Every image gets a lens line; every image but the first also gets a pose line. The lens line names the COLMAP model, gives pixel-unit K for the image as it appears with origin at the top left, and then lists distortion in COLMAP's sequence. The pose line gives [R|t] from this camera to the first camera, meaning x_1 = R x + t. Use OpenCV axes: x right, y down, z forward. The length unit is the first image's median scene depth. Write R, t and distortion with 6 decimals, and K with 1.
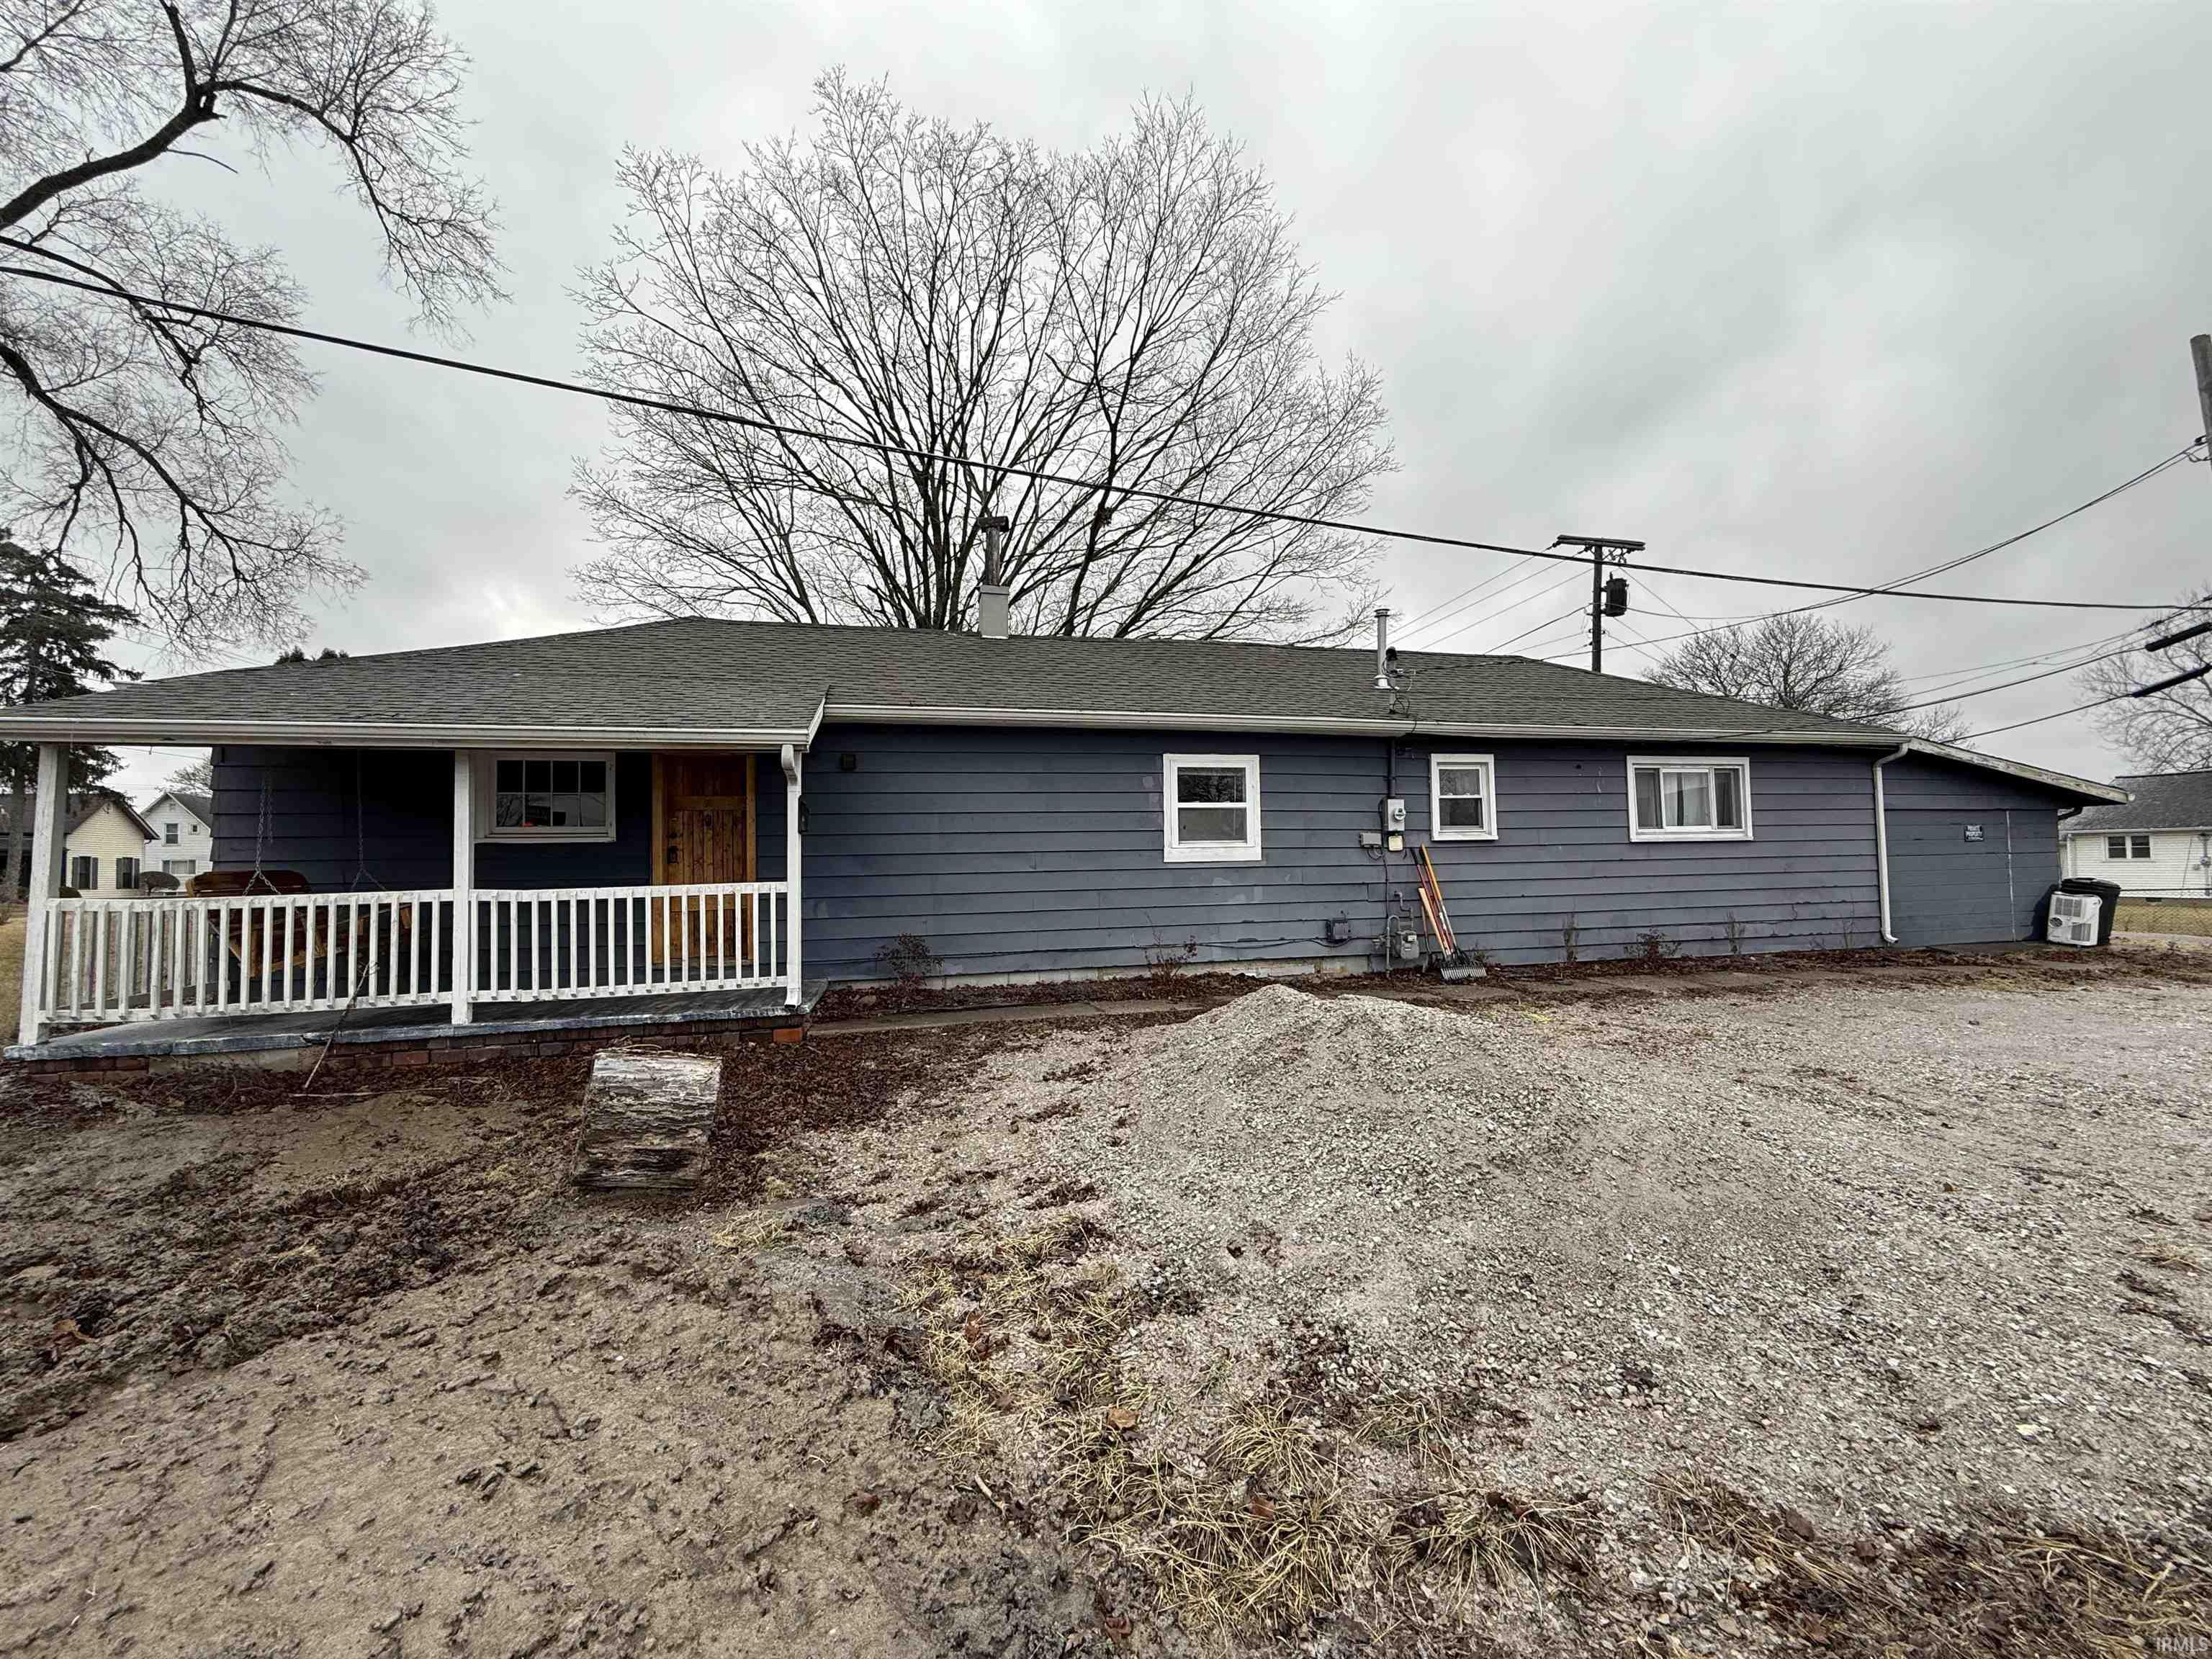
lens RADIAL K [[879.1, 0, 1102.4], [0, 879.1, 830.5], [0, 0, 1]] dist [-0.000397, 0.000256]
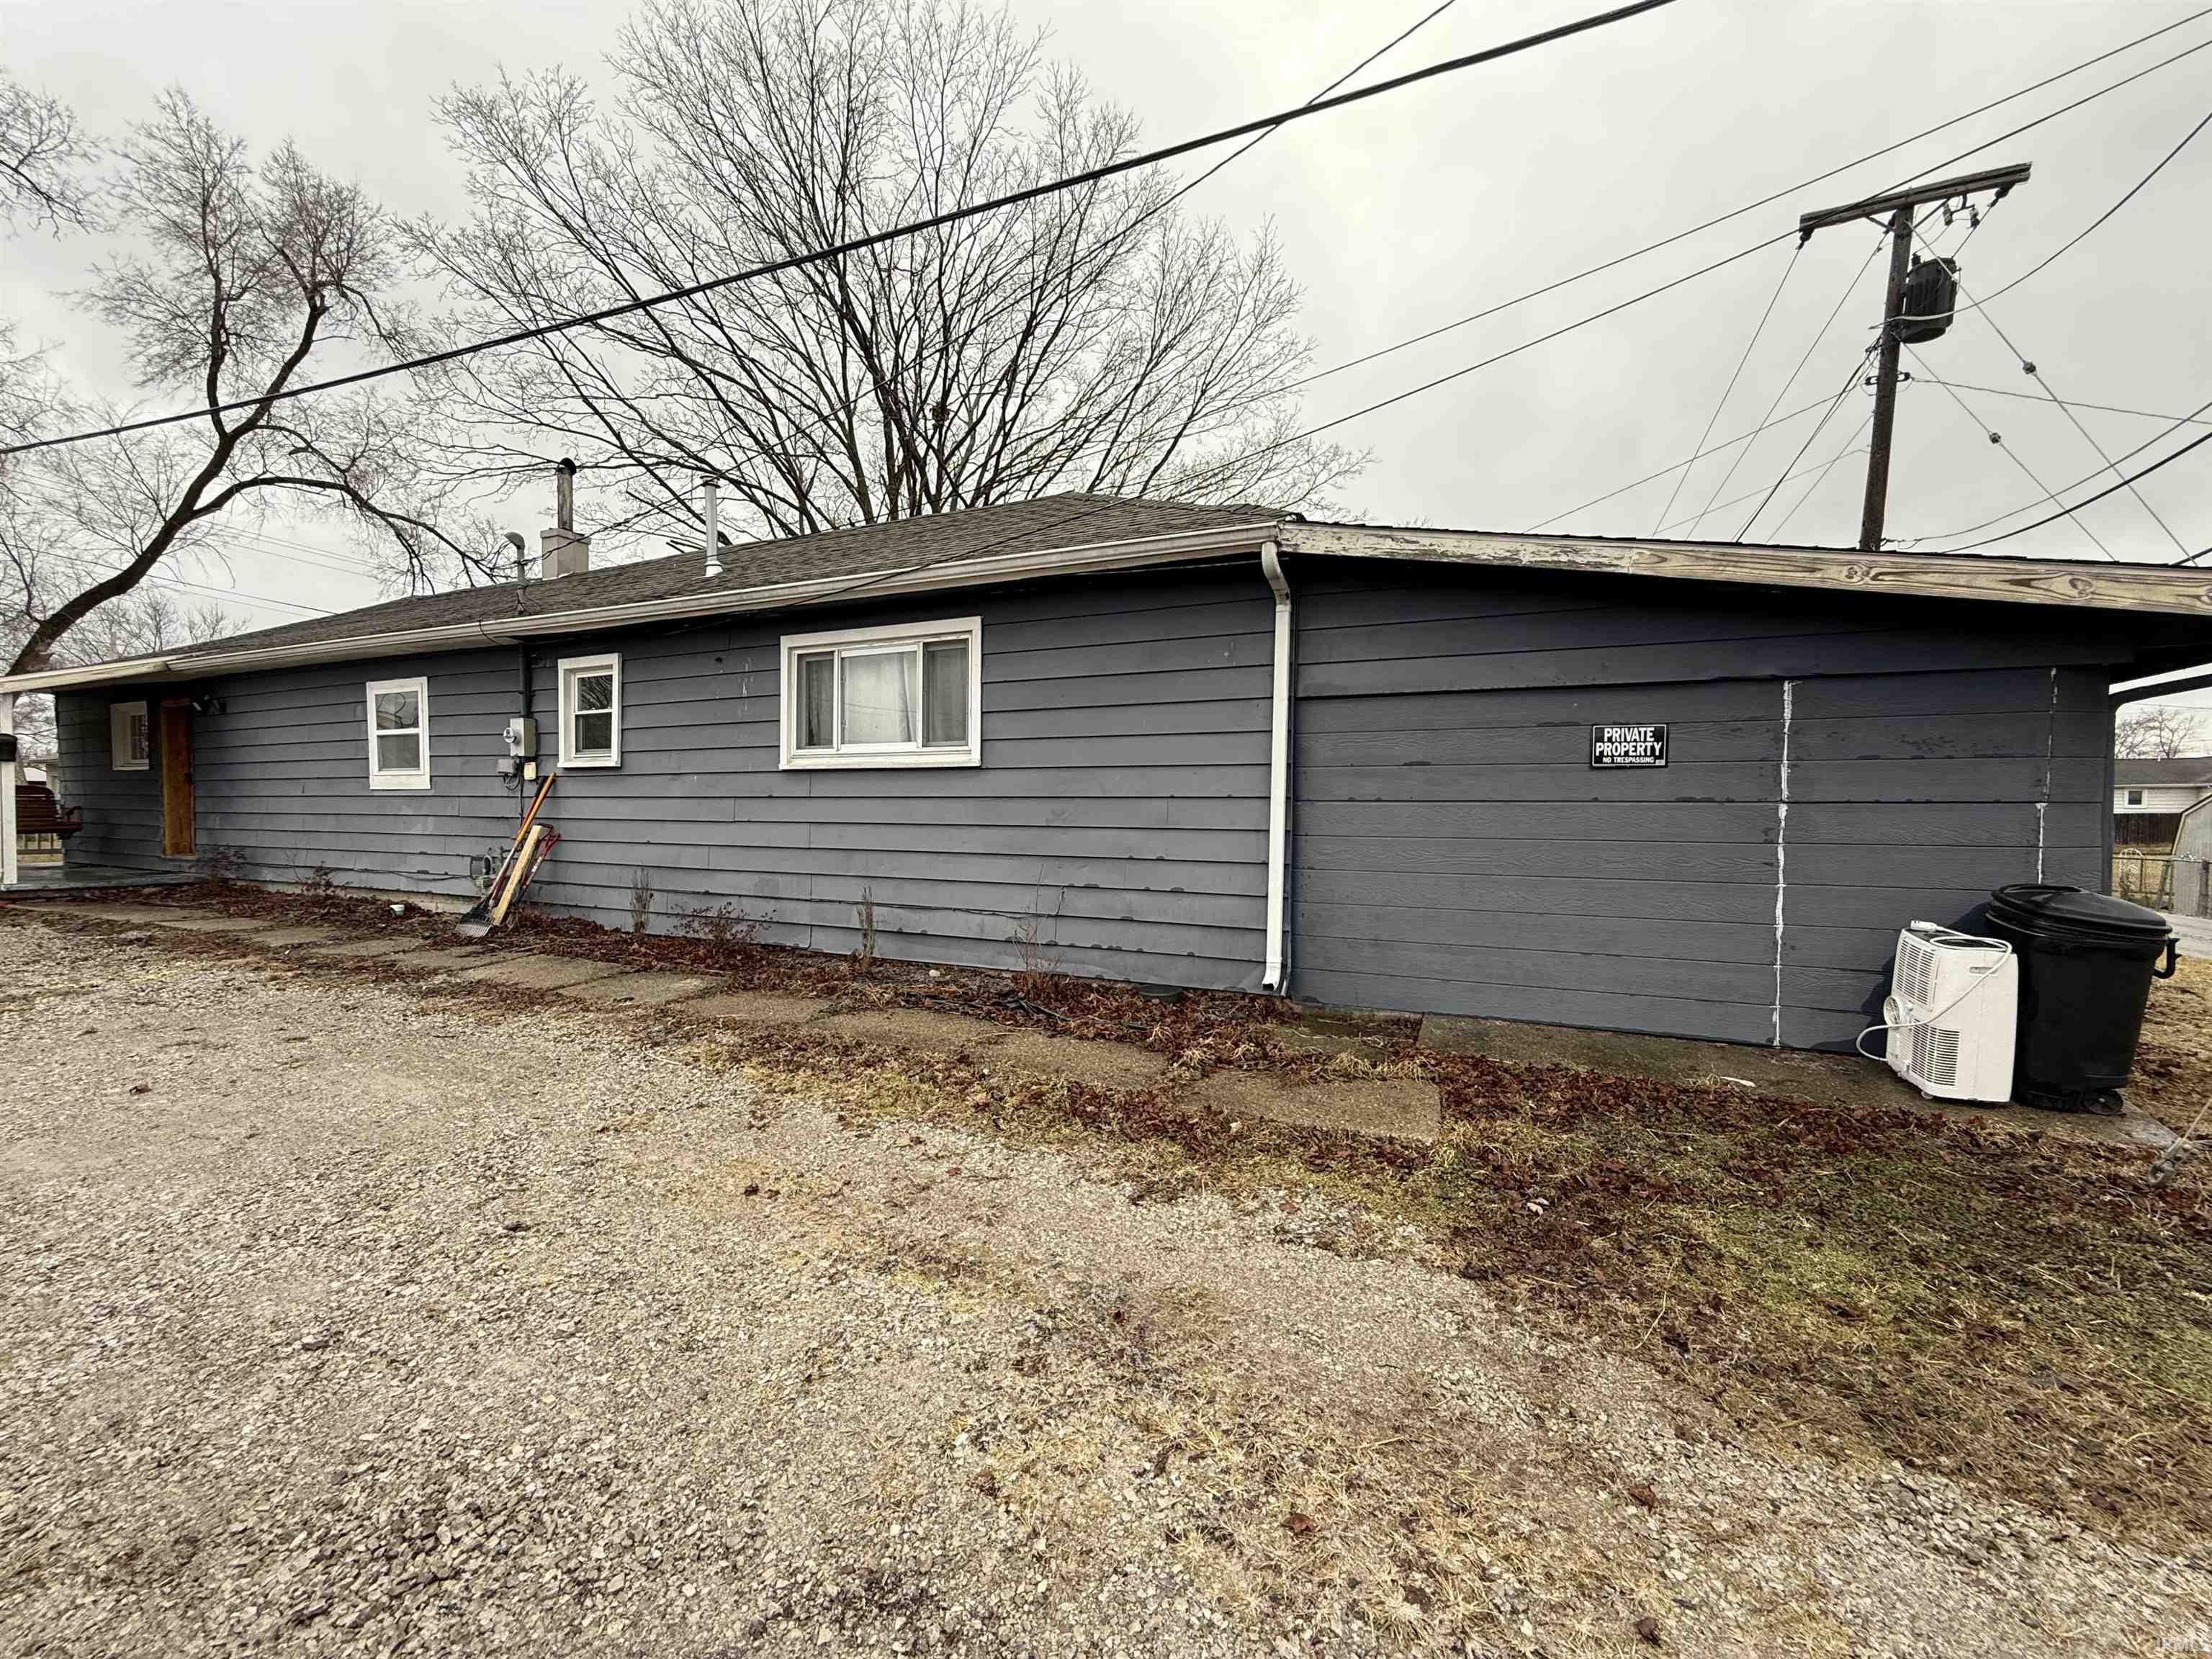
lens RADIAL K [[879.1, 0, 1102.4], [0, 879.1, 830.5], [0, 0, 1]] dist [-0.000397, 0.000256]
pose [[0.785542, 0.039932, -0.617519, 1.177921], [0.002884, 0.997669, 0.068184, 0.014137], [0.618802, -0.055343, 0.783595, 0.625306]]
